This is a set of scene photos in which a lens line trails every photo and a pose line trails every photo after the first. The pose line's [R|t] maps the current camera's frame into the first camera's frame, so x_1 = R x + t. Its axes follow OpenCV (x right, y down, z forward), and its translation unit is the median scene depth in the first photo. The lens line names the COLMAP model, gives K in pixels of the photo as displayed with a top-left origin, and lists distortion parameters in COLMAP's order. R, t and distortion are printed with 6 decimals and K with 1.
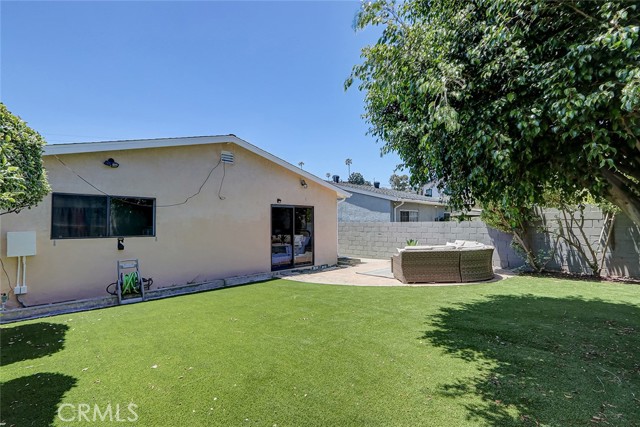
lens RADIAL K [[292.0, 0, 314.2], [0, 292.0, 213.7], [0, 0, 1]] dist [0.003006, -0.002876]
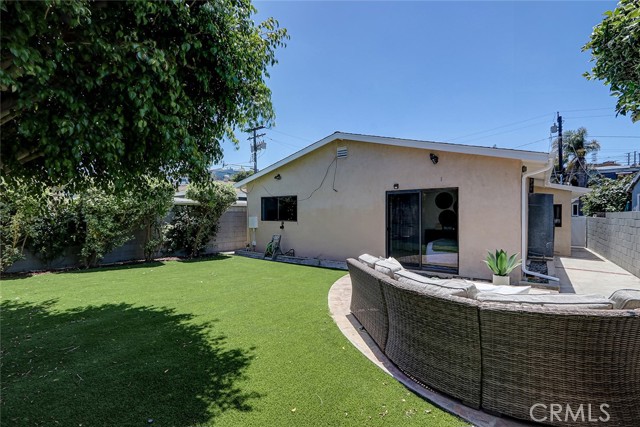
lens RADIAL K [[292.0, 0, 314.8], [0, 292.0, 214.5], [0, 0, 1]] dist [0.003006, -0.002876]
pose [[0.170022, 0.009204, -0.985397, 0.861564], [0.035820, 0.999238, 0.015514, 0.020739], [0.984789, -0.037934, 0.169563, 0.788135]]
